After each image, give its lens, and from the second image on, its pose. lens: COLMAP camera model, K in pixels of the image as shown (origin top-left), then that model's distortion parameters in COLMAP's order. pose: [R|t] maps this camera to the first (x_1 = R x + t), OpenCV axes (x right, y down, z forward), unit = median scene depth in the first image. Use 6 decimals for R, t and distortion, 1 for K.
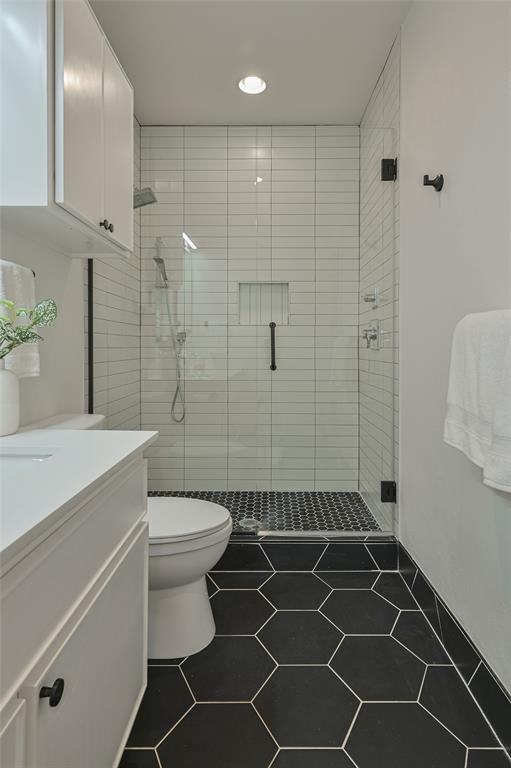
lens RADIAL K [[413.9, 0, 257.9], [0, 413.9, 343.5], [0, 0, 1]] dist [-0.000237, 0.000243]
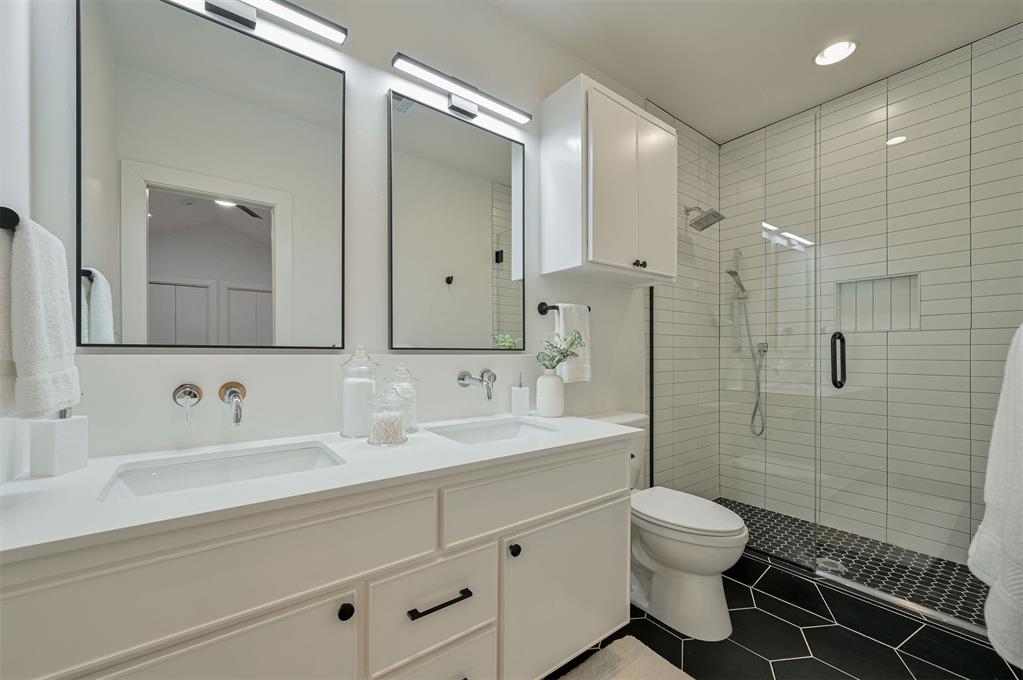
lens RADIAL K [[403.4, 0, 514.5], [0, 403.4, 342.4], [0, 0, 1]] dist [-0.000447, 0.000063]
pose [[0.608981, -0.023260, -0.792844, 0.288016], [0.008755, 0.999706, -0.022605, -0.016390], [0.793136, 0.006824, 0.609006, -0.038235]]
